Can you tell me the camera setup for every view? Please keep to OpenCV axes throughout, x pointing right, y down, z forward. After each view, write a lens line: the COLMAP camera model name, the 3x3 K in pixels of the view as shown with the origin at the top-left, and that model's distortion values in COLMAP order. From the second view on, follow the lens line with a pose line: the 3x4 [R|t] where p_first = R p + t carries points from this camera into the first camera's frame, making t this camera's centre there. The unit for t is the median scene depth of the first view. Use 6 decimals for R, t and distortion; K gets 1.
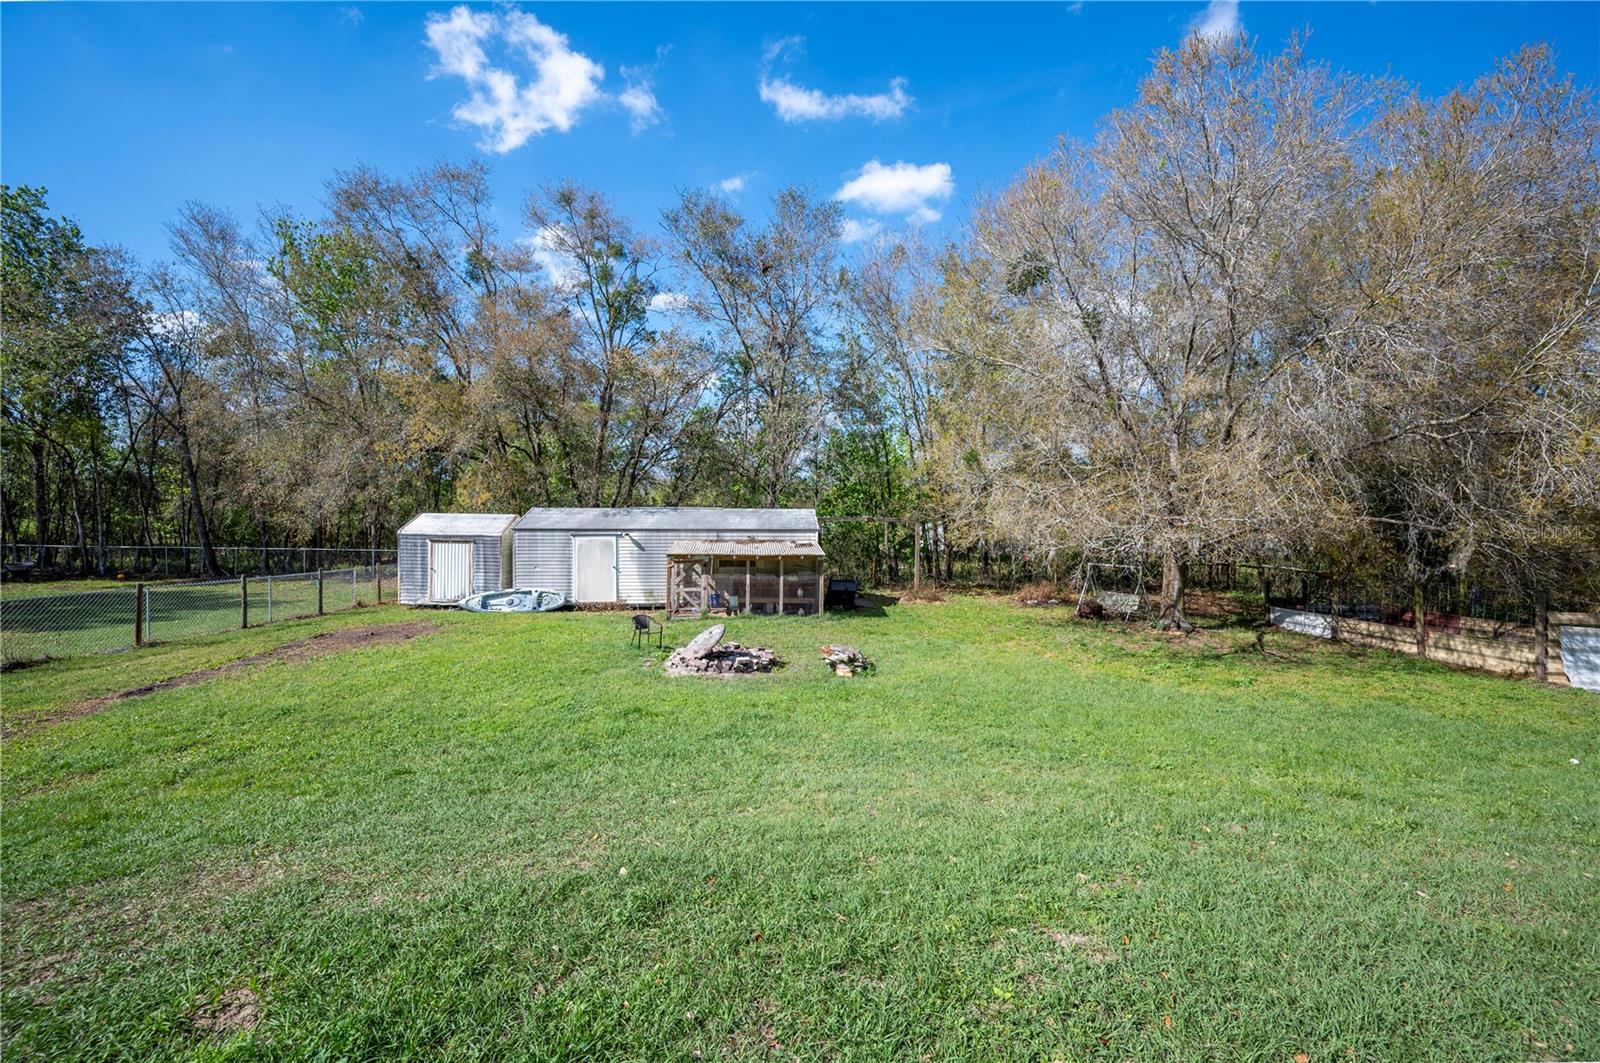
lens RADIAL K [[632.1, 0, 808.3], [0, 632.1, 541.9], [0, 0, 1]] dist [0.000268, -0.000099]
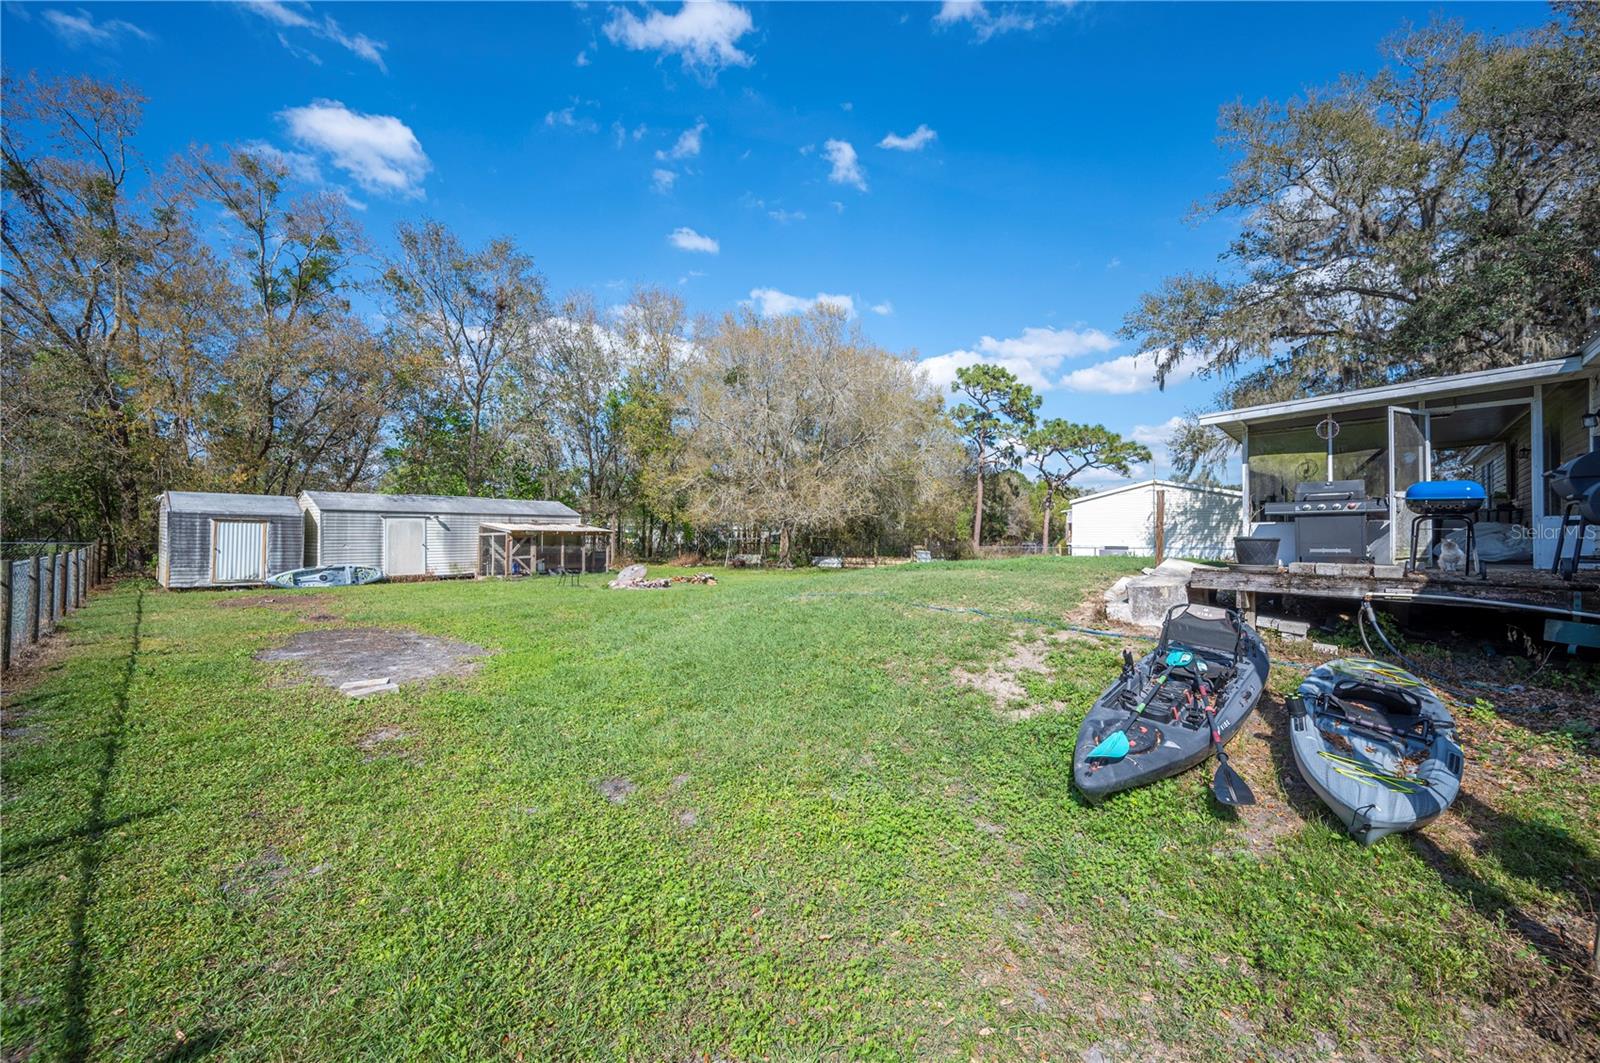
lens RADIAL K [[632.1, 0, 796.5], [0, 632.1, 527.9], [0, 0, 1]] dist [0.000268, -0.000099]
pose [[0.687740, 0.002458, 0.725953, -0.686555], [0.010444, 0.999857, -0.013279, 0.032258], [-0.725882, 0.016714, 0.687616, -0.317311]]
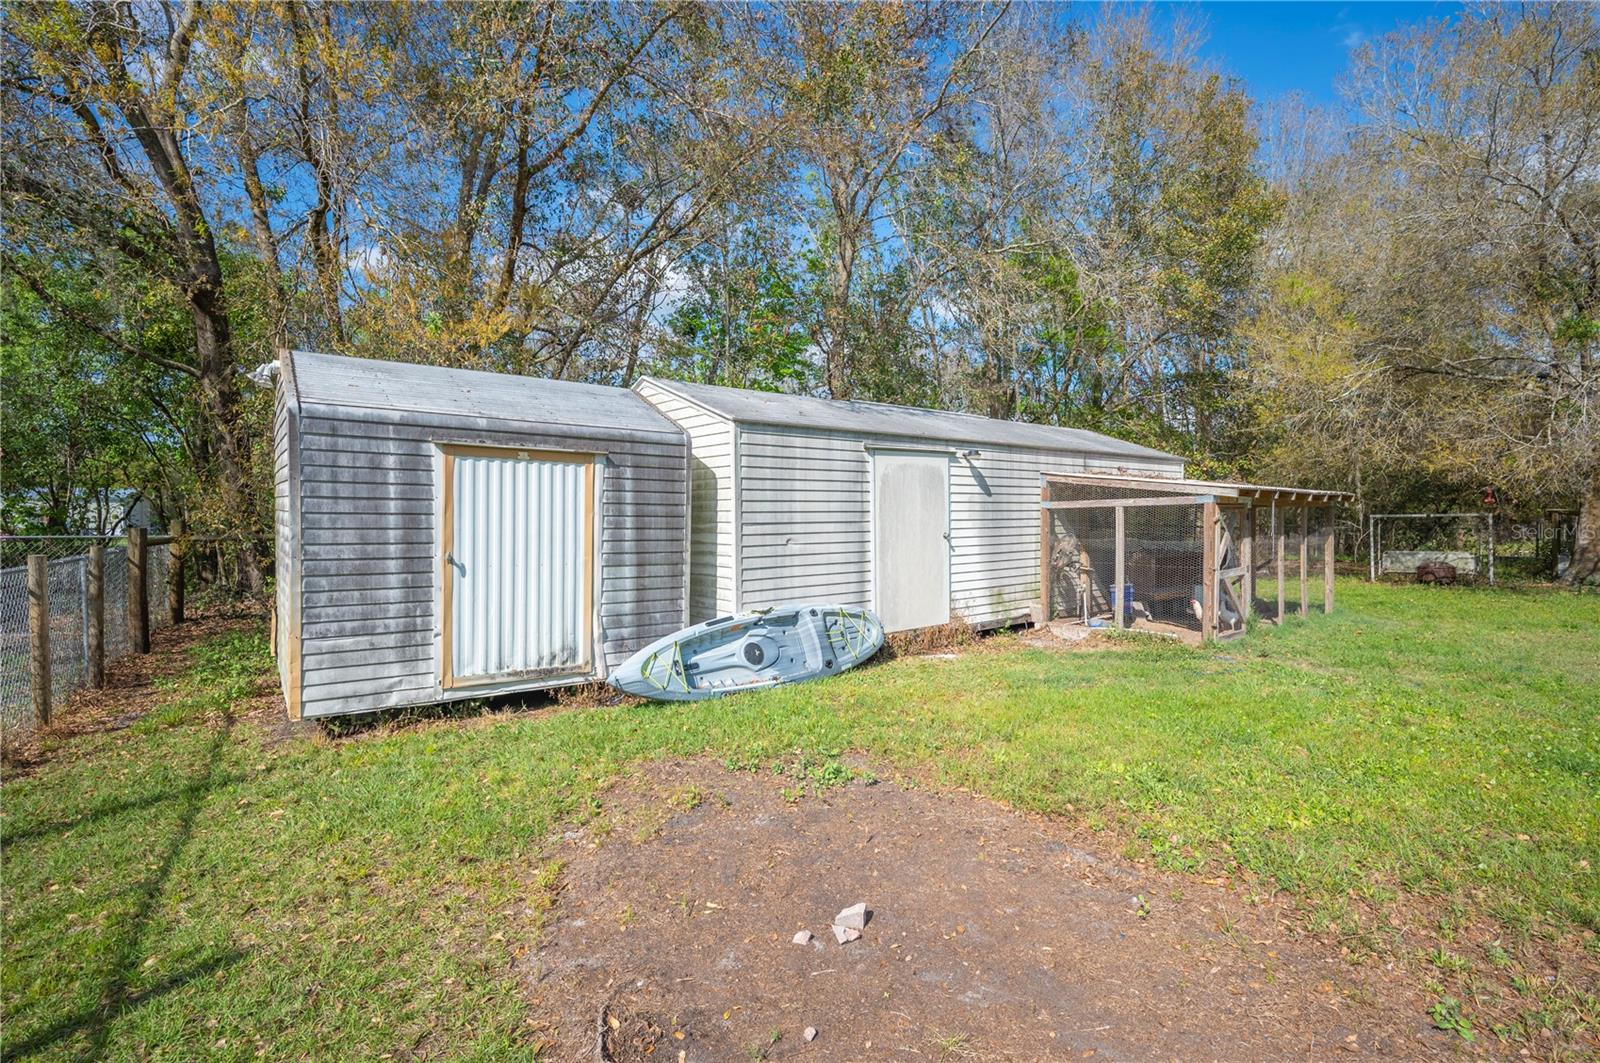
lens RADIAL K [[739.2, 0, 788.8], [0, 739.2, 532.5], [0, 0, 1]] dist [-0.000317, -0.000005]
pose [[0.827006, -0.024559, 0.561656, -0.648957], [0.024298, 0.999673, 0.007934, 0.032300], [-0.561667, 0.007086, 0.827333, 0.676397]]
